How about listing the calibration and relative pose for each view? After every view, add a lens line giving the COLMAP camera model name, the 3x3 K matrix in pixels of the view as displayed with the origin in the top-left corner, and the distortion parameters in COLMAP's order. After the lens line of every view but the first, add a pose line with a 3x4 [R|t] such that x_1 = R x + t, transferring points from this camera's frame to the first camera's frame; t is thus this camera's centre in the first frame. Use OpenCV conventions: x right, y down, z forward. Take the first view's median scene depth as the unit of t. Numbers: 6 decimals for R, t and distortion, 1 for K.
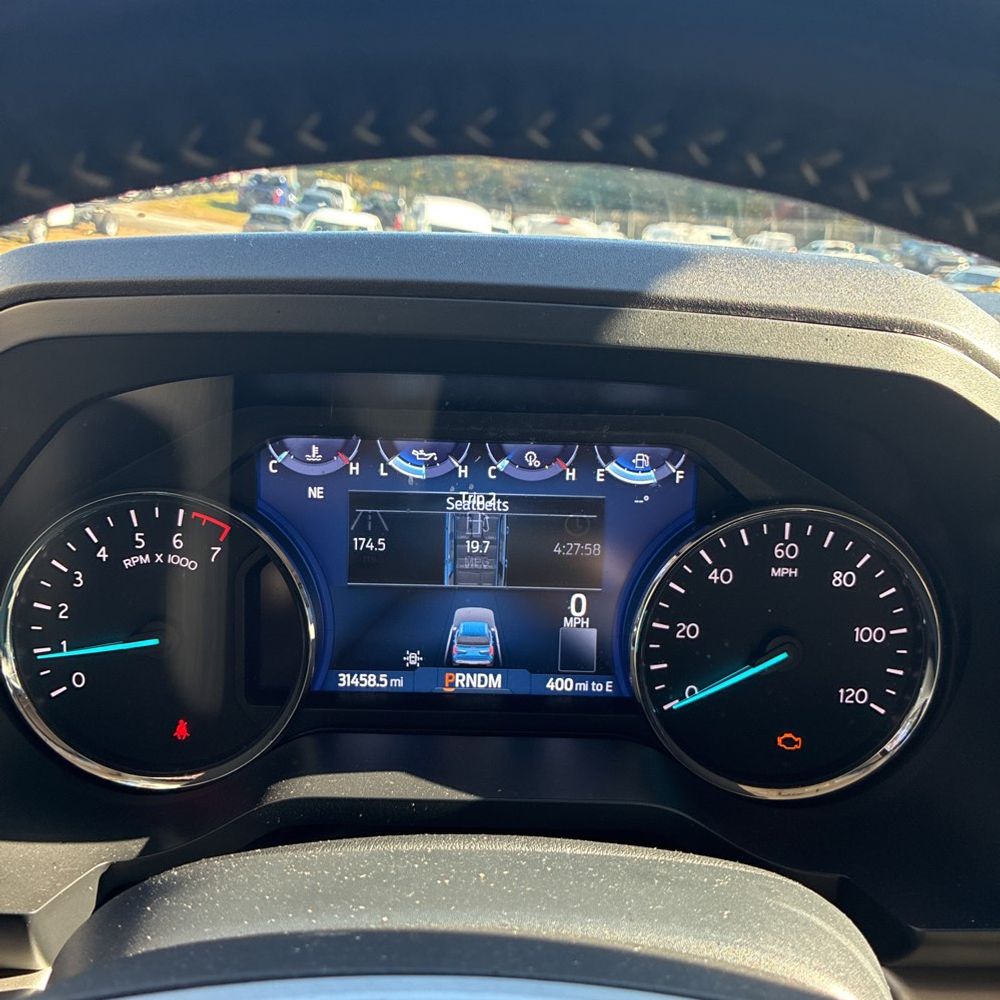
lens RADIAL K [[1021.0, 0, 500.0], [0, 1021.0, 500.0], [0, 0, 1]] dist [0.010779, 0.007644]
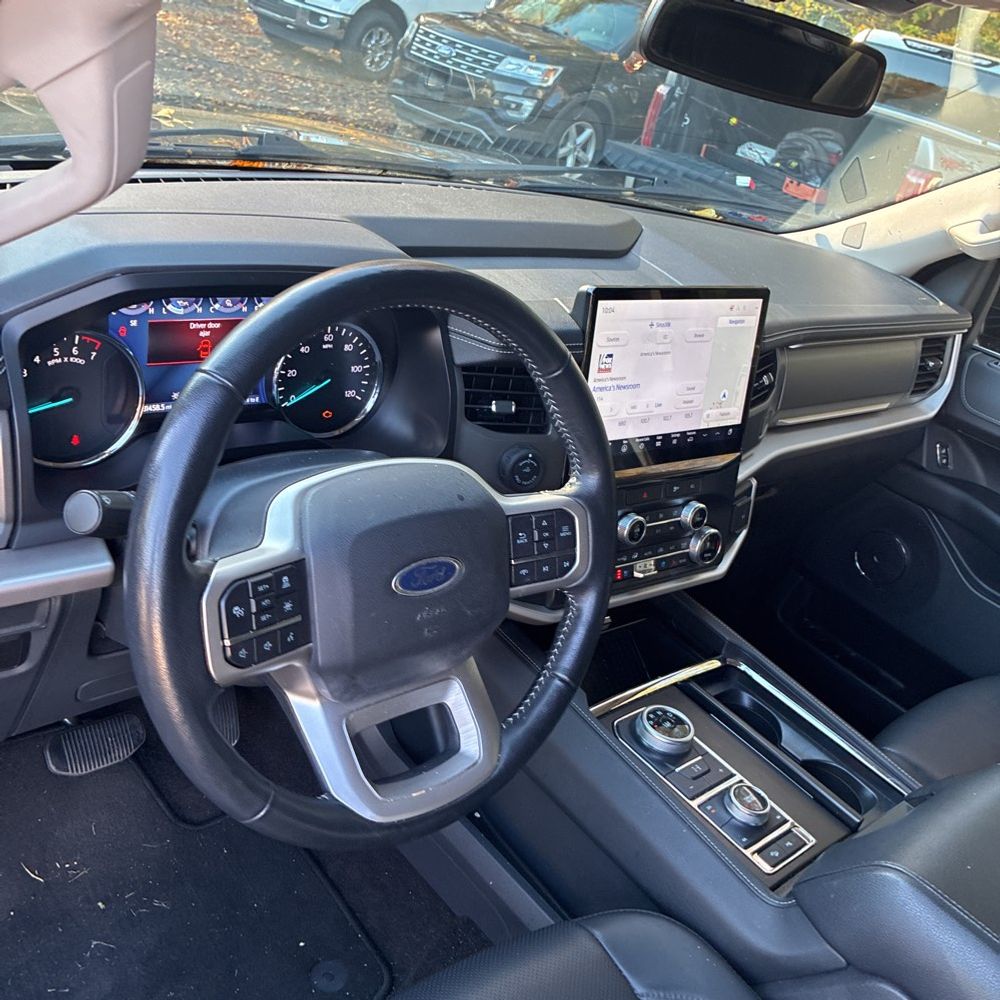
lens RADIAL K [[1021.0, 0, 500.0], [0, 1021.0, 500.0], [0, 0, 1]] dist [0.010779, 0.007644]
pose [[0.763969, -0.160194, 0.625051, -0.987945], [-0.034327, 0.957230, 0.287284, -0.292098], [-0.644339, -0.240933, 0.725795, -1.121422]]
